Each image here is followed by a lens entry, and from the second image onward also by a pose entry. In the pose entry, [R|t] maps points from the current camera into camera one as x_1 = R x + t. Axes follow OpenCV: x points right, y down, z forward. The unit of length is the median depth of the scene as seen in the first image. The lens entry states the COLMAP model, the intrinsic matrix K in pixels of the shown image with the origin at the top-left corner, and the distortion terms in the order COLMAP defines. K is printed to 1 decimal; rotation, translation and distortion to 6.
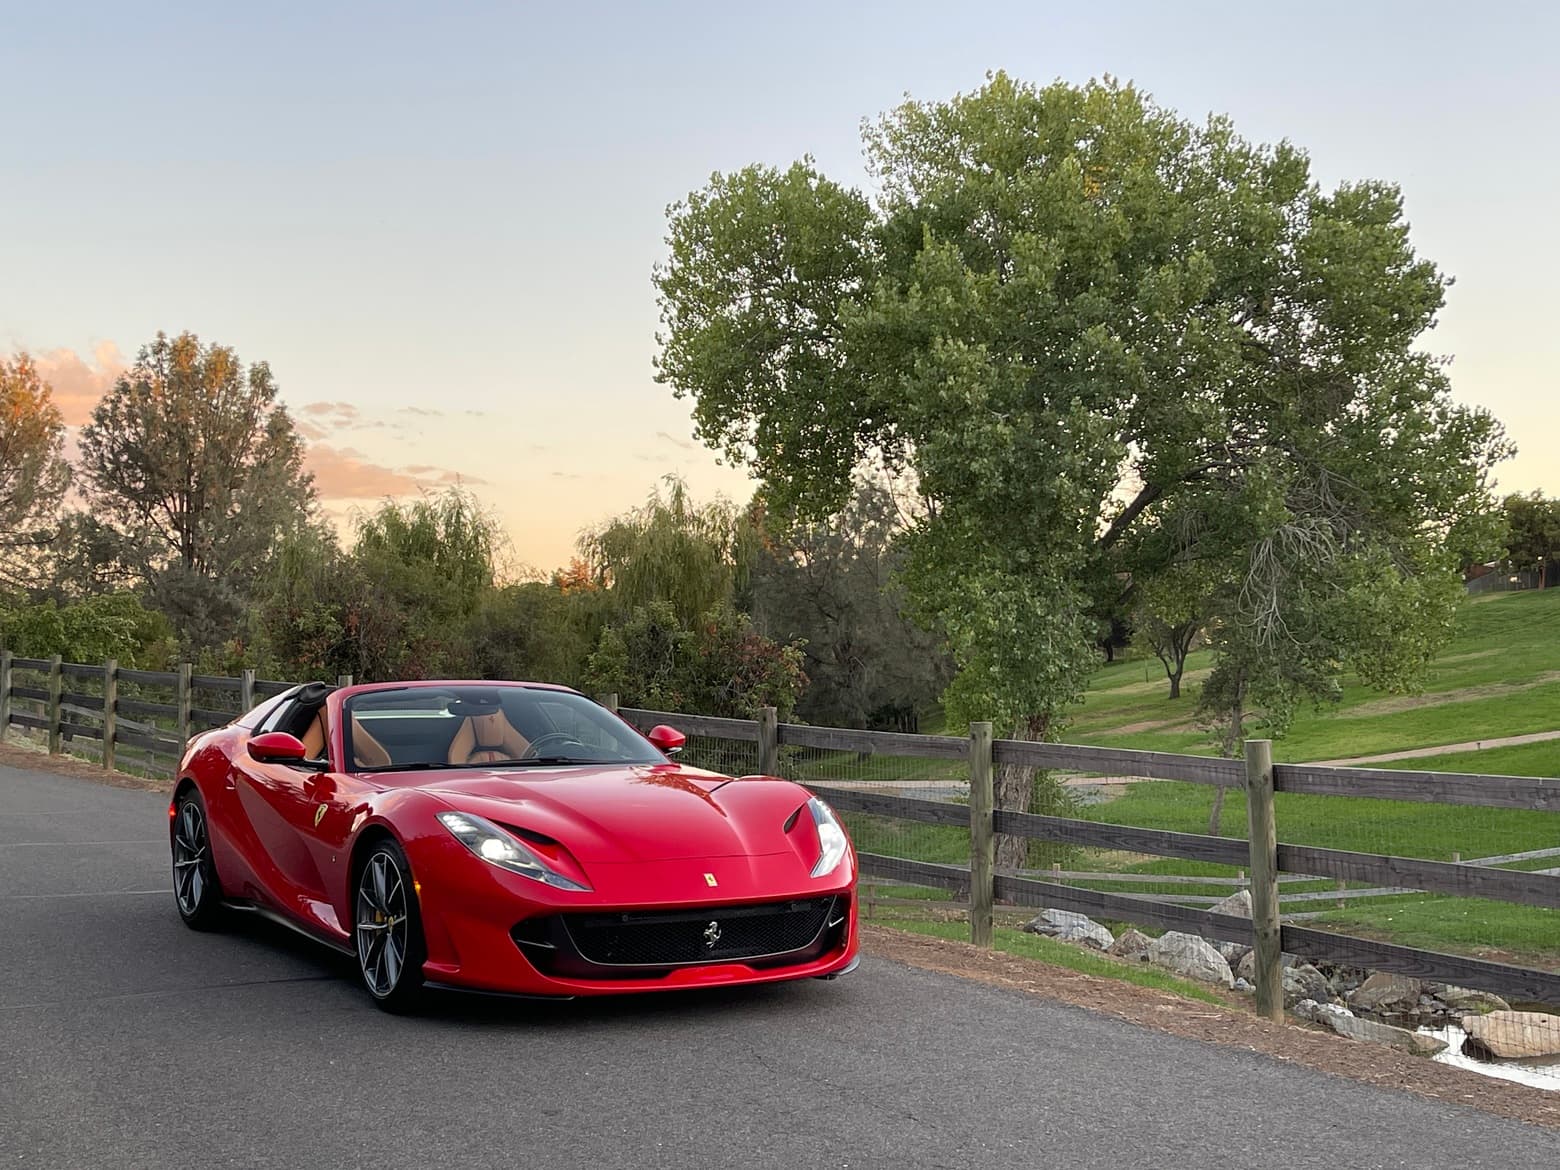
lens RADIAL K [[1902.4, 0, 780.0], [0, 1902.4, 585.0], [0, 0, 1]] dist [0.150153, -0.827837]
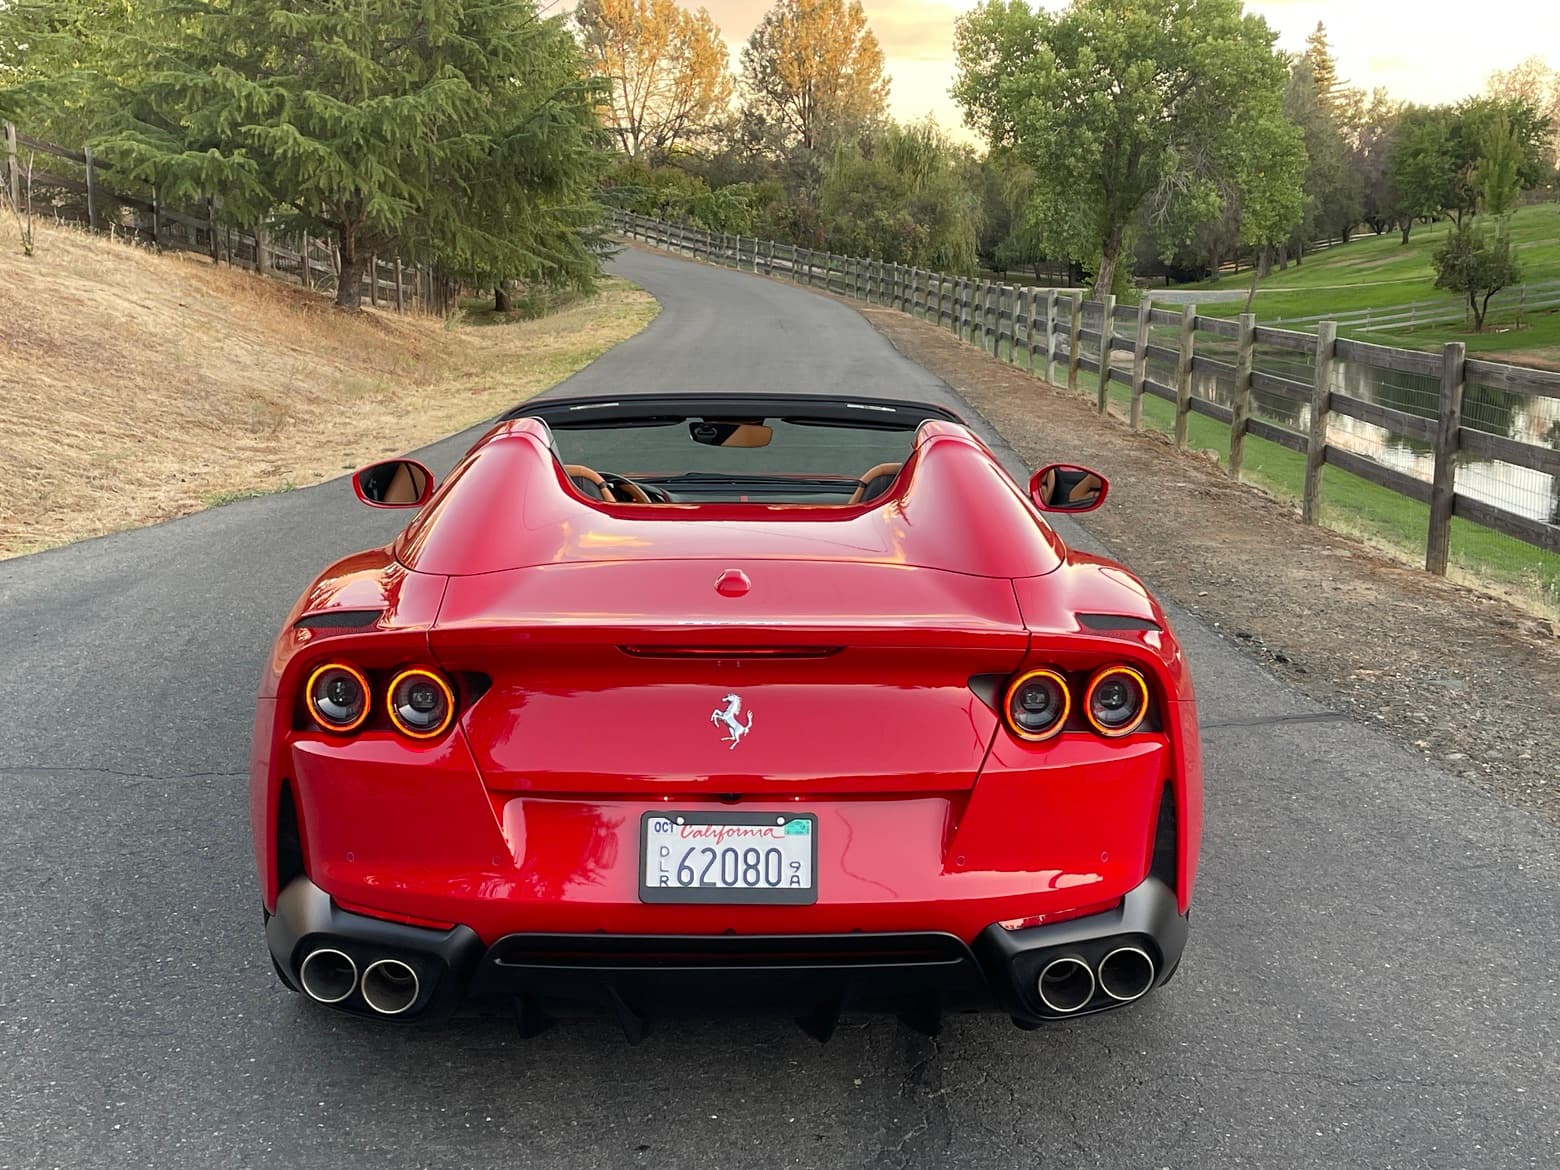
lens RADIAL K [[1952.9, 0, 789.3], [0, 1952.9, 584.3], [0, 0, 1]] dist [0.160784, -0.498424]
pose [[0.940126, 0.077560, -0.331885, 0.229171], [0.003018, 0.971831, 0.235661, -0.039190], [0.340814, -0.222552, 0.913409, -0.527343]]
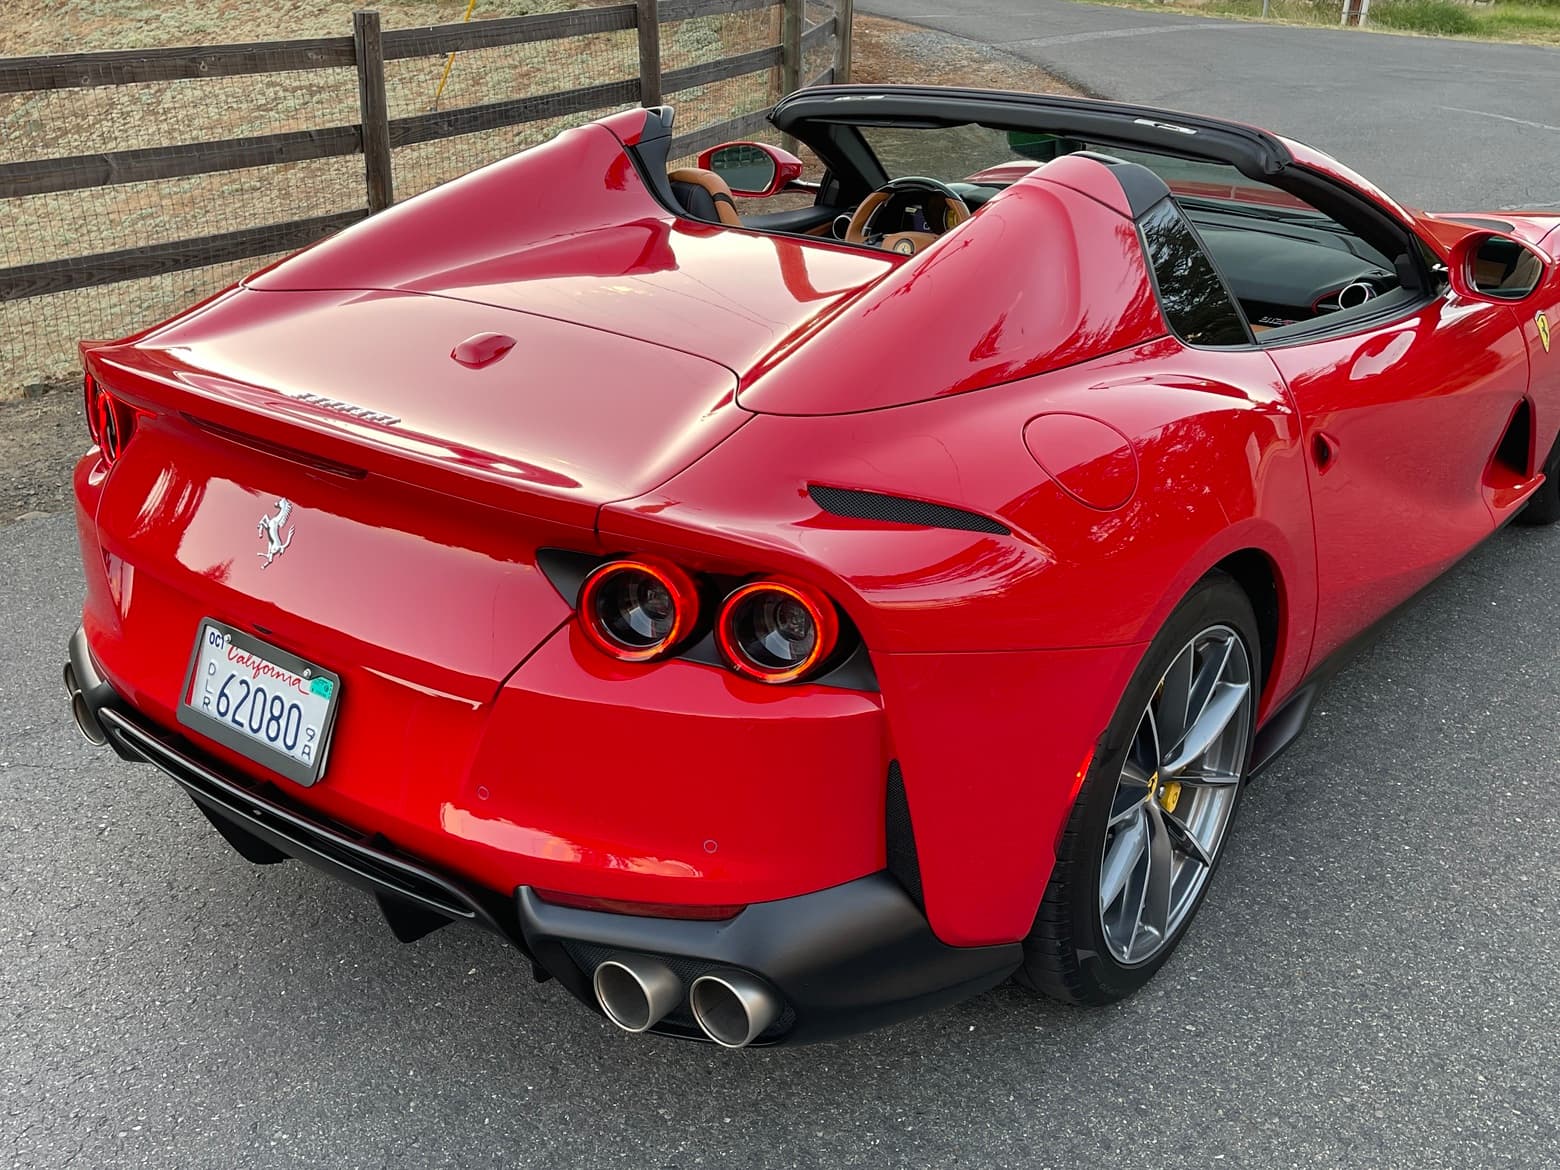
lens RADIAL K [[1590.9, 0, 780.0], [0, 1590.9, 585.0], [0, 0, 1]] dist [0.022629, 0.009567]
pose [[0.520160, 0.349393, -0.779332, 0.237789], [0.038428, 0.901995, 0.430034, -0.037114], [0.853204, -0.253635, 0.455755, -0.500560]]
